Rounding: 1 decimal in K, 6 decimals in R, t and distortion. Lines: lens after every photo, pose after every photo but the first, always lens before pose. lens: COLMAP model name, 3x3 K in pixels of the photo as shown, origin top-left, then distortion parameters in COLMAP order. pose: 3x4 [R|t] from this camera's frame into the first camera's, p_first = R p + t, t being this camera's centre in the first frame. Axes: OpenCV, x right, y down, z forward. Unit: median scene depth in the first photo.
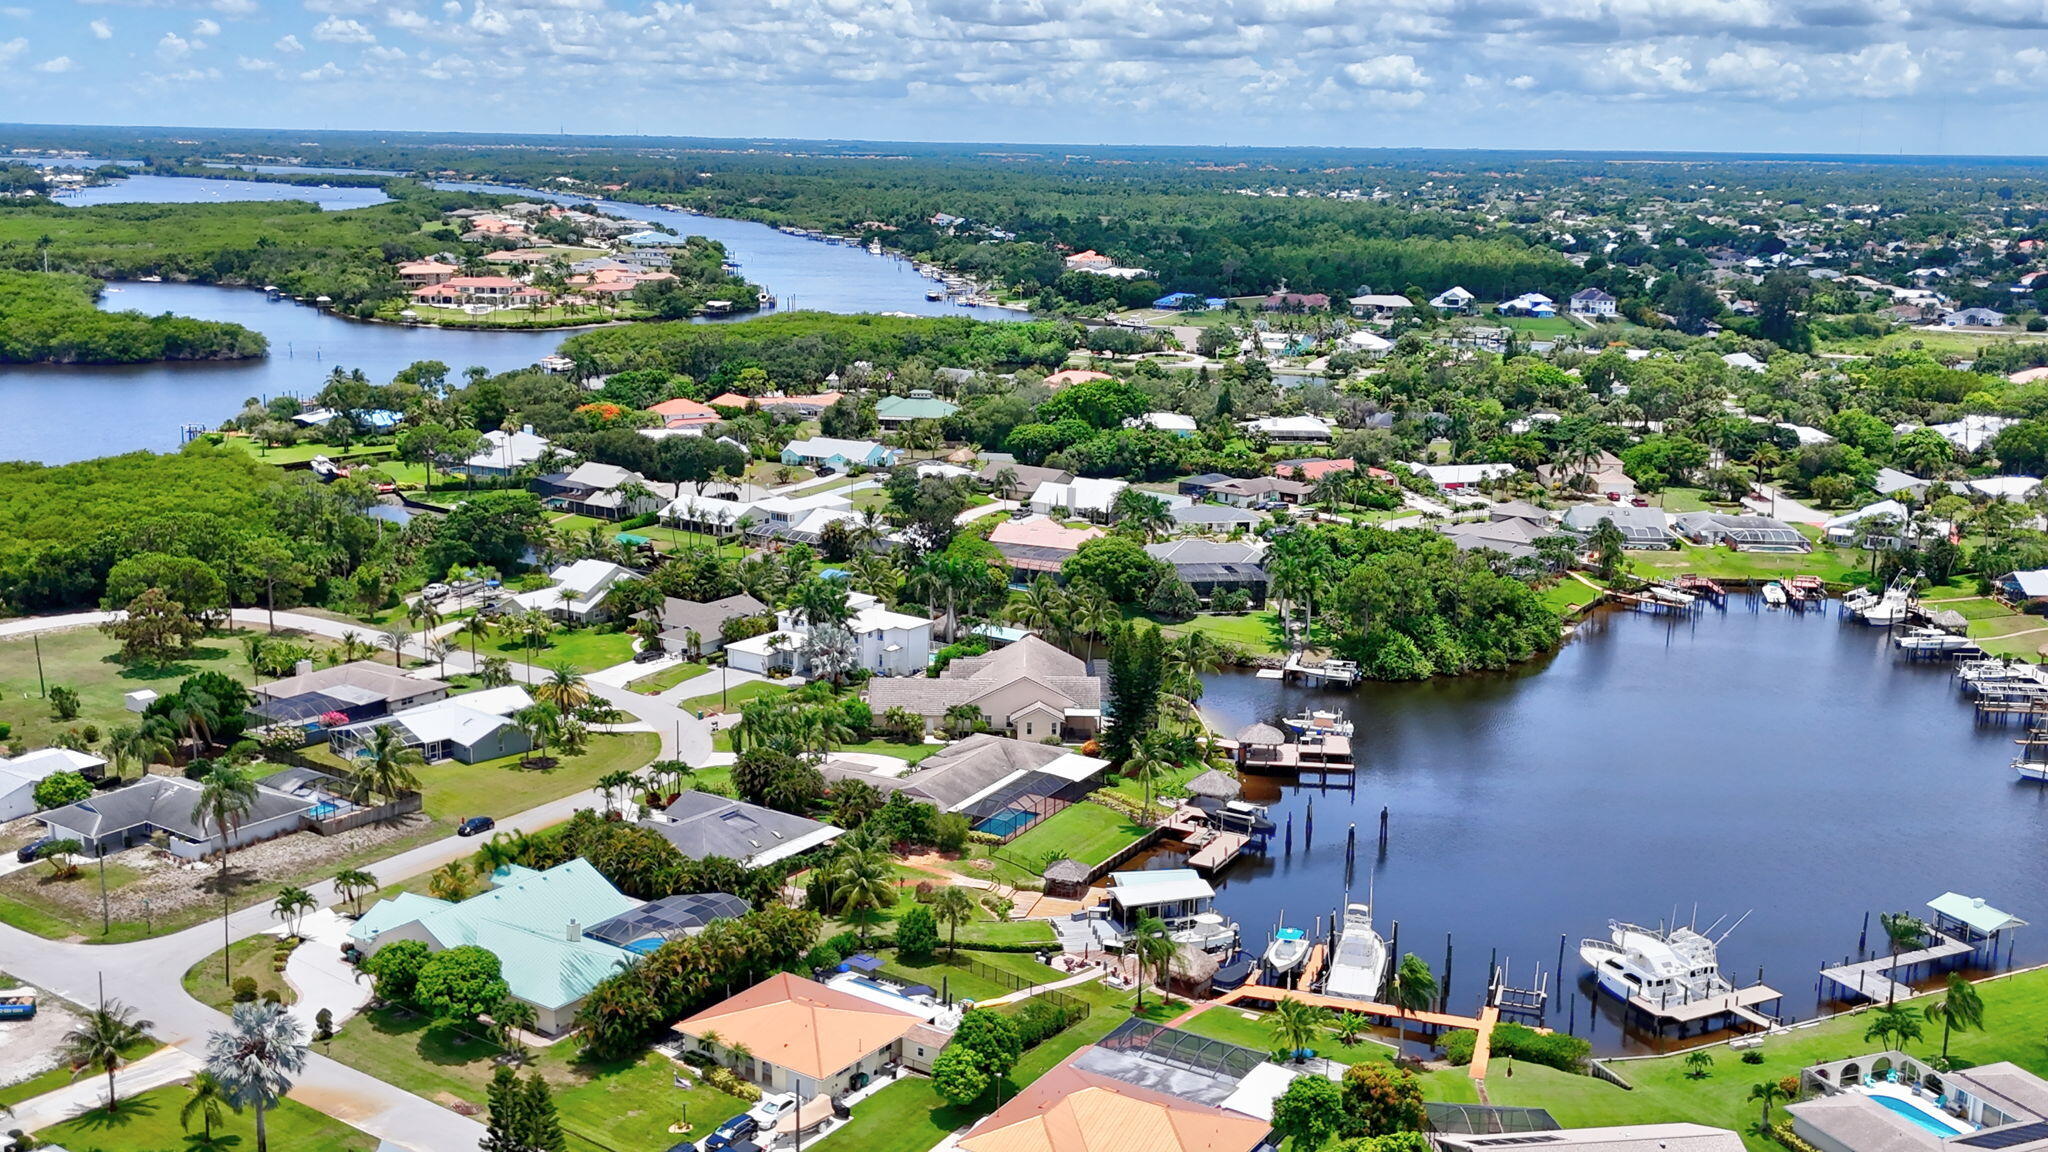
lens RADIAL K [[2016.3, 0, 1026.9], [0, 2016.3, 556.3], [0, 0, 1]] dist [0.040941, 0.000000]
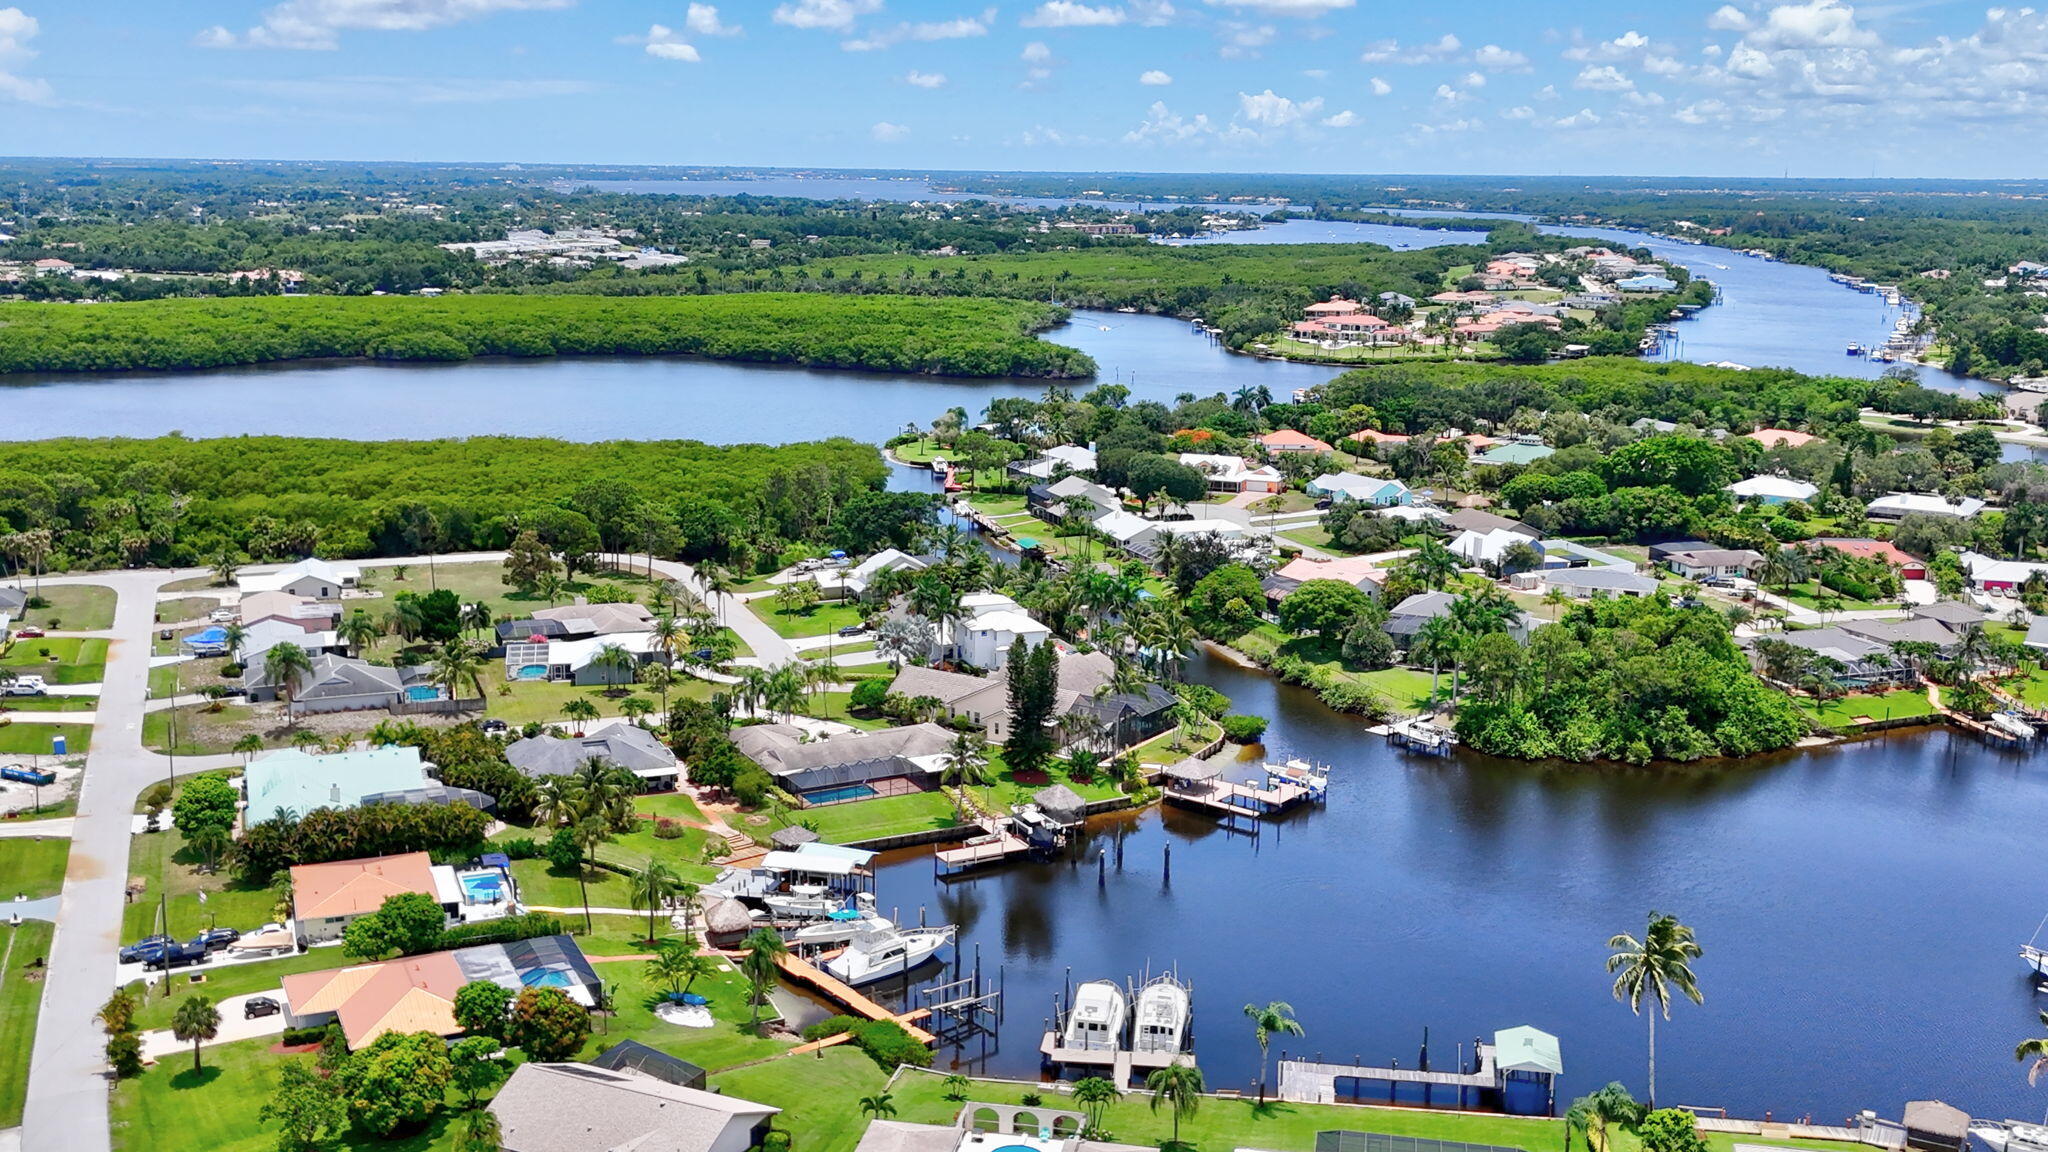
lens RADIAL K [[2016.3, 0, 1032.6], [0, 2016.3, 581.5], [0, 0, 1]] dist [0.040941, 0.000000]
pose [[0.835108, 0.104787, -0.540013, 0.420397], [-0.109900, 0.993680, 0.022864, -0.013635], [0.538996, 0.040254, 0.841346, 0.075798]]
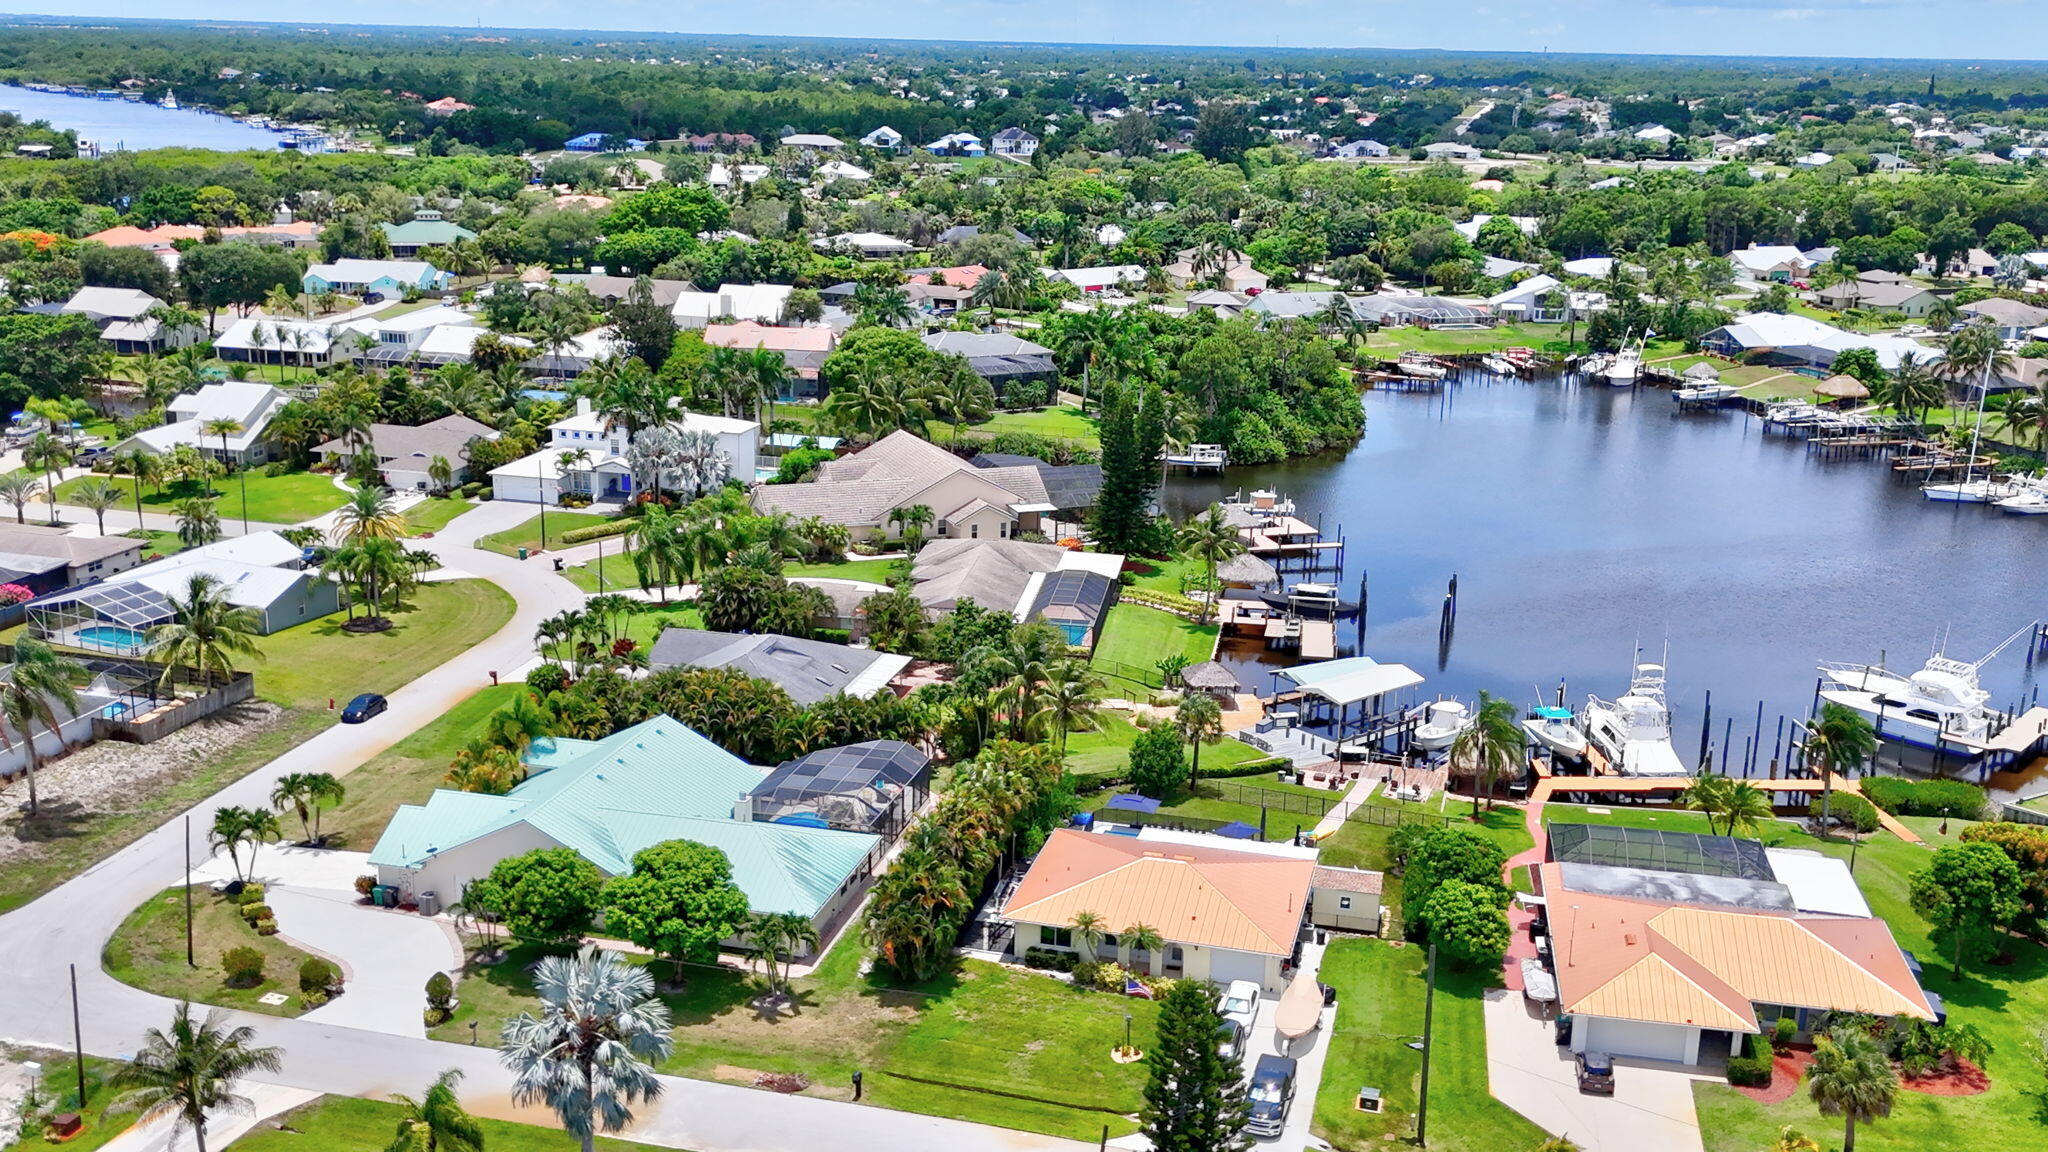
lens RADIAL K [[2016.3, 0, 1033.8], [0, 2016.3, 581.1], [0, 0, 1]] dist [0.040941, 0.000000]
pose [[0.934359, -0.087287, 0.345476, -0.182649], [0.064608, 0.994963, 0.076648, 0.032509], [-0.350426, -0.049297, 0.935292, 0.173309]]
